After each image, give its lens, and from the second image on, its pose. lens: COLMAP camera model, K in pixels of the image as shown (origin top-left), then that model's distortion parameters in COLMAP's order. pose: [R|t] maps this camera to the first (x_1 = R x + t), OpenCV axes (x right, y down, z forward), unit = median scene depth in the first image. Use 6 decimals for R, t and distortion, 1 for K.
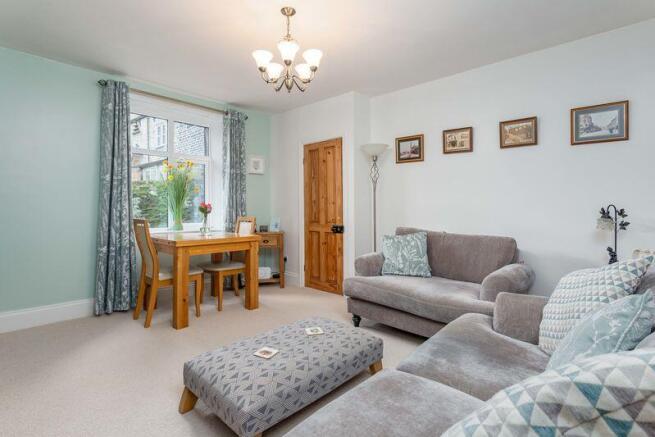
lens RADIAL K [[316.9, 0, 327.3], [0, 316.9, 210.3], [0, 0, 1]] dist [-0.001192, 0.000076]
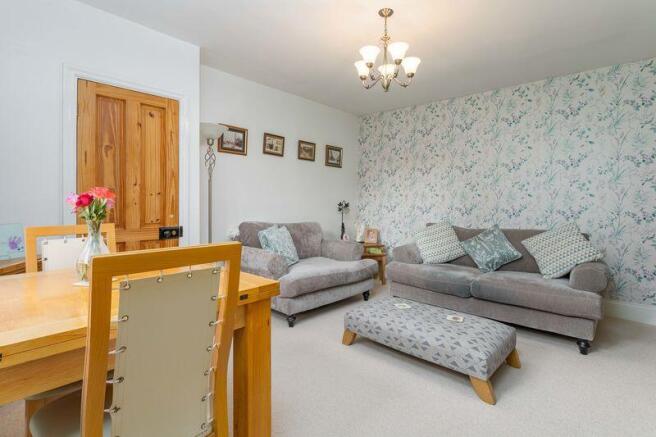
lens RADIAL K [[317.4, 0, 327.8], [0, 317.4, 210.3], [0, 0, 1]] dist [-0.001192, 0.000076]
pose [[0.026671, -0.032555, 0.999114, -0.746935], [-0.011211, 0.999397, 0.032864, -0.017593], [-0.999581, -0.012078, 0.026290, 0.744224]]
